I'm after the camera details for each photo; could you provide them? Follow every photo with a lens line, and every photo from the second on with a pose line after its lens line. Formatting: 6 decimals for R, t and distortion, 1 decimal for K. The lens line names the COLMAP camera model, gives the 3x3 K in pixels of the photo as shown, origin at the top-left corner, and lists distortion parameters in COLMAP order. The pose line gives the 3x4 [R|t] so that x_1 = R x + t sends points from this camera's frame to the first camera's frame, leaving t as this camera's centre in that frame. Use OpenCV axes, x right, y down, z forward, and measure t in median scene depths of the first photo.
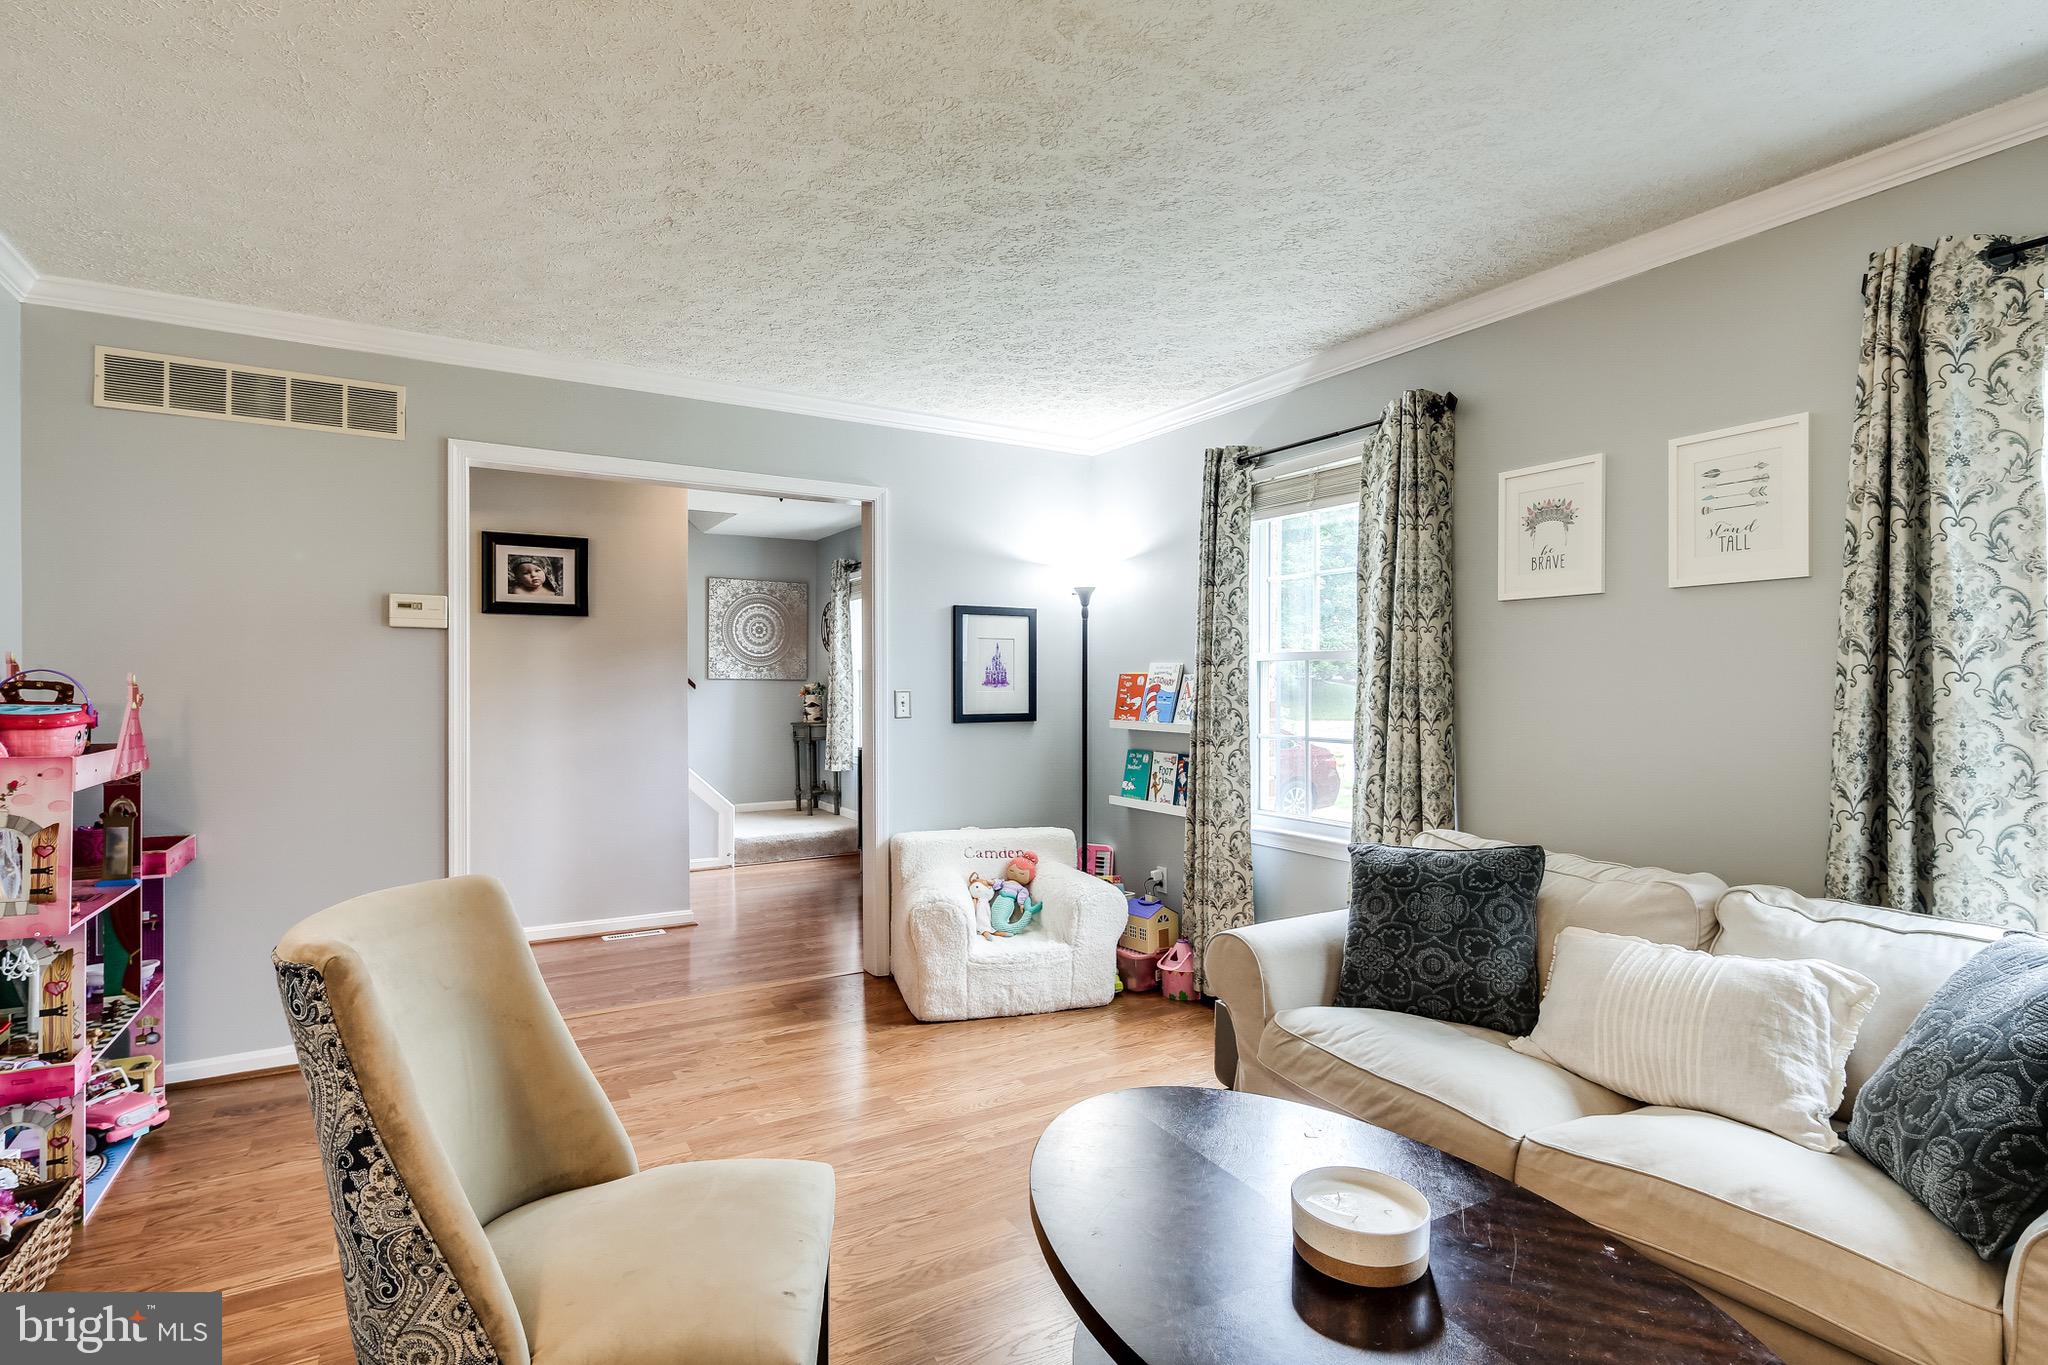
lens RADIAL K [[995.9, 0, 1023.4], [0, 995.9, 691.5], [0, 0, 1]] dist [0.000816, -0.001970]
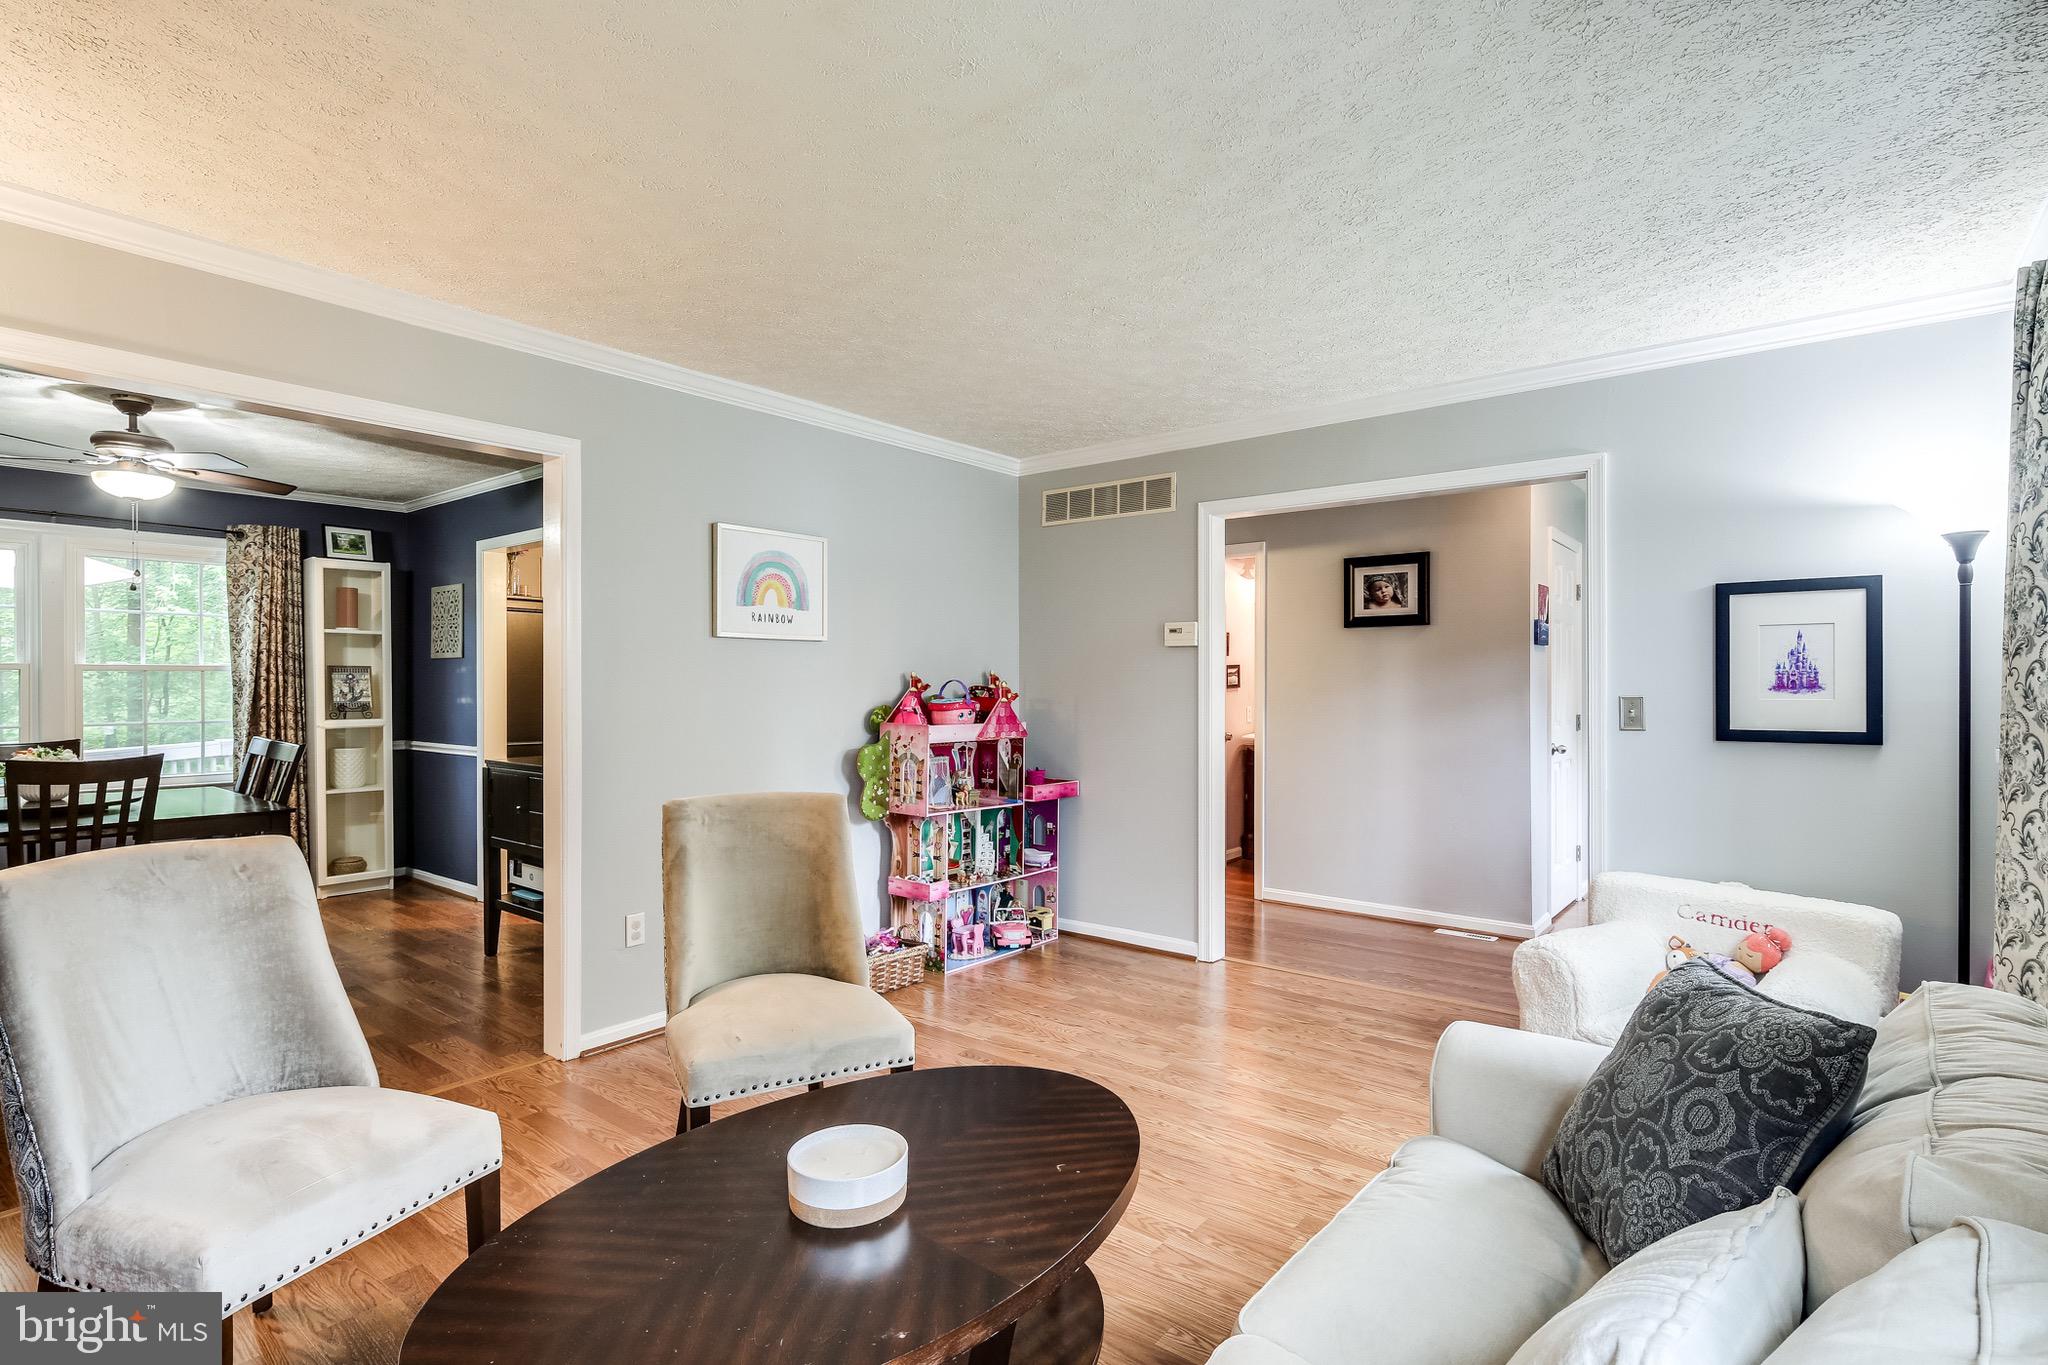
lens RADIAL K [[995.9, 0, 1023.5], [0, 995.9, 692.1], [0, 0, 1]] dist [0.000816, -0.001970]
pose [[0.345553, 0.005266, -0.938385, 0.444475], [-0.008887, 0.999958, 0.002339, -0.002069], [0.938357, 0.007531, 0.345585, 0.244317]]
